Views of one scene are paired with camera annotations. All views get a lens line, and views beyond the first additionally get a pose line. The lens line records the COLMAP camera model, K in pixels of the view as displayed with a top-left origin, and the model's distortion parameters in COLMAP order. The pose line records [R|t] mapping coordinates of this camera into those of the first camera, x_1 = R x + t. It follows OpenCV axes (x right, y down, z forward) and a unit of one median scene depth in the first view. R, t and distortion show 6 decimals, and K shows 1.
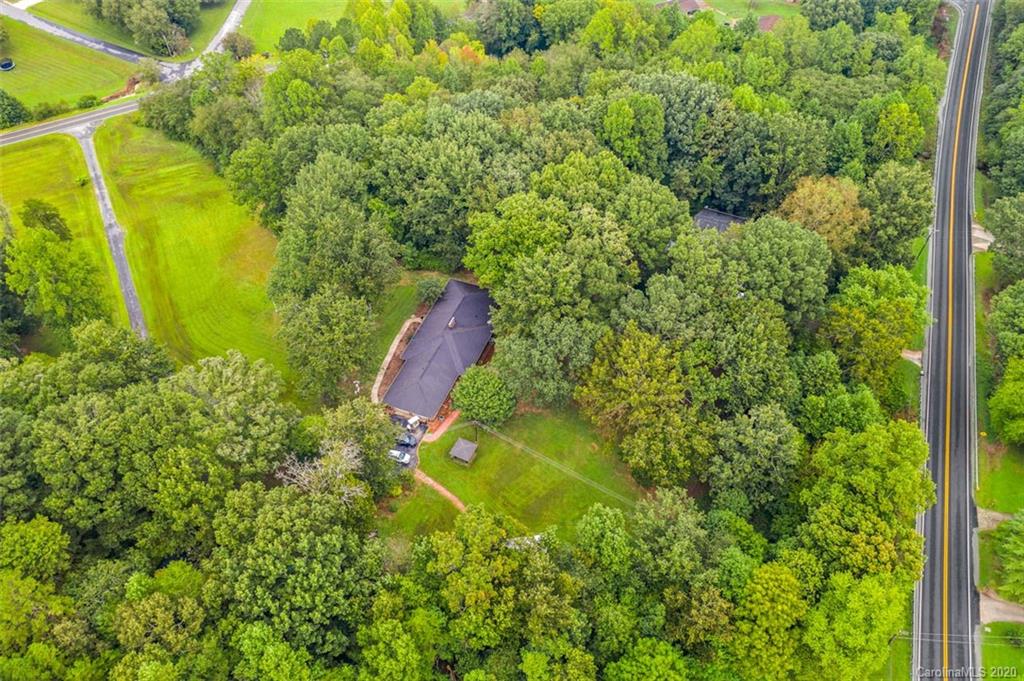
lens RADIAL K [[808.8, 0, 512.0], [0, 808.8, 340.5], [0, 0, 1]] dist [-0.003627, 0.009360]
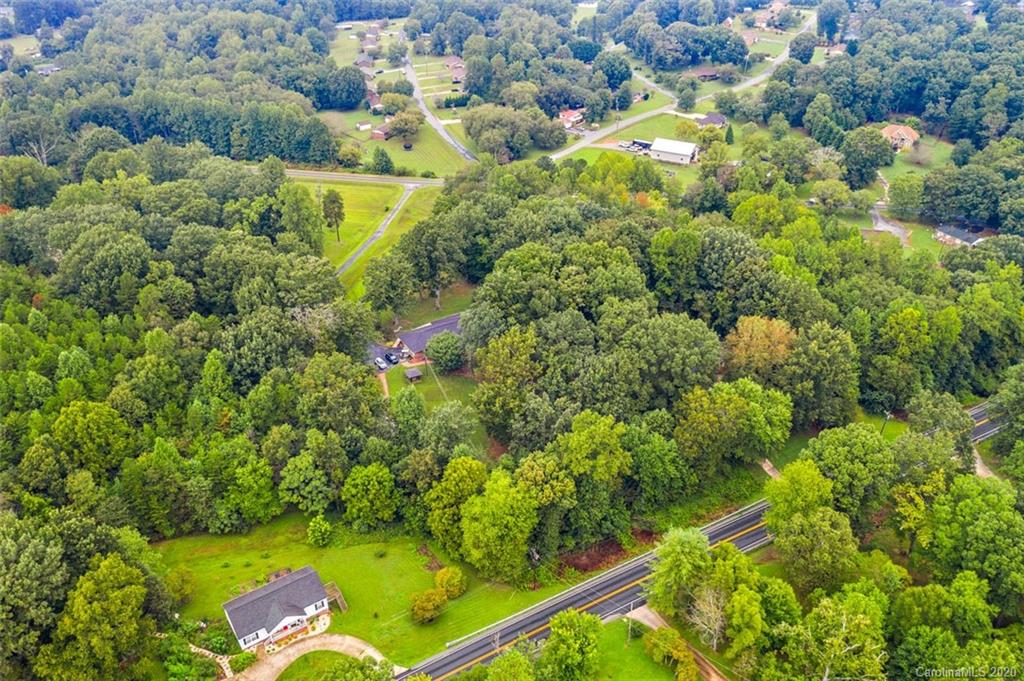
lens RADIAL K [[808.8, 0, 512.0], [0, 808.8, 340.5], [0, 0, 1]] dist [-0.003627, 0.009360]
pose [[0.797288, 0.334845, -0.502205, 0.667355], [-0.458517, 0.877082, -0.143138, 0.175130], [0.392547, 0.344392, 0.852820, -0.173558]]
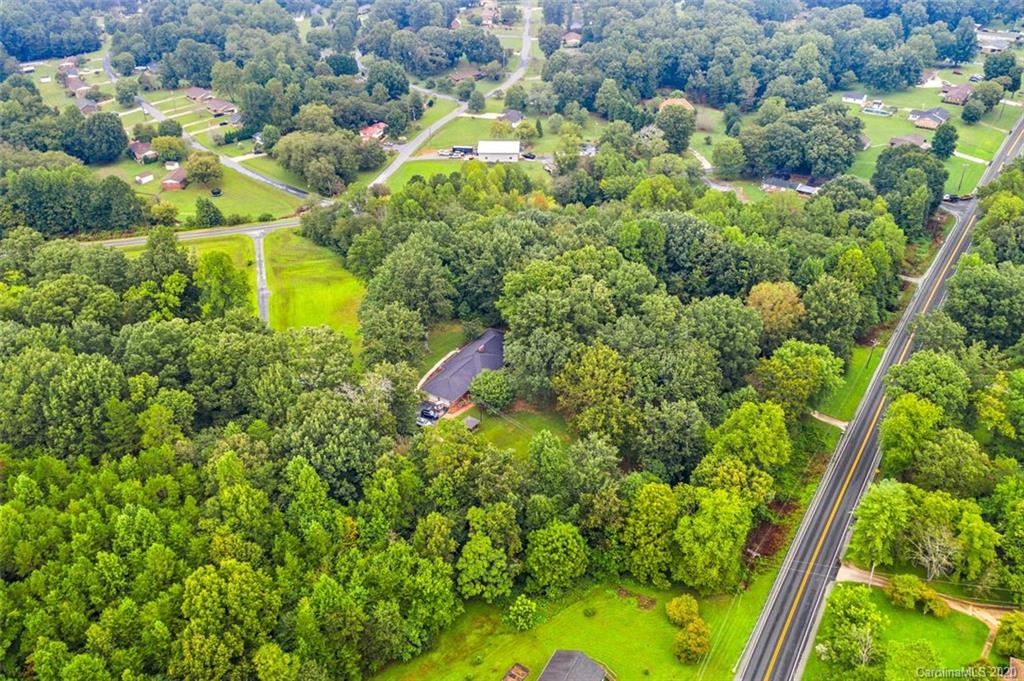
lens RADIAL K [[808.8, 0, 512.0], [0, 808.8, 340.5], [0, 0, 1]] dist [-0.003627, 0.009360]
pose [[0.981601, 0.109849, -0.156183, 0.172921], [-0.148987, 0.952207, -0.266653, 0.295414], [0.119427, 0.285016, 0.951054, -0.274487]]
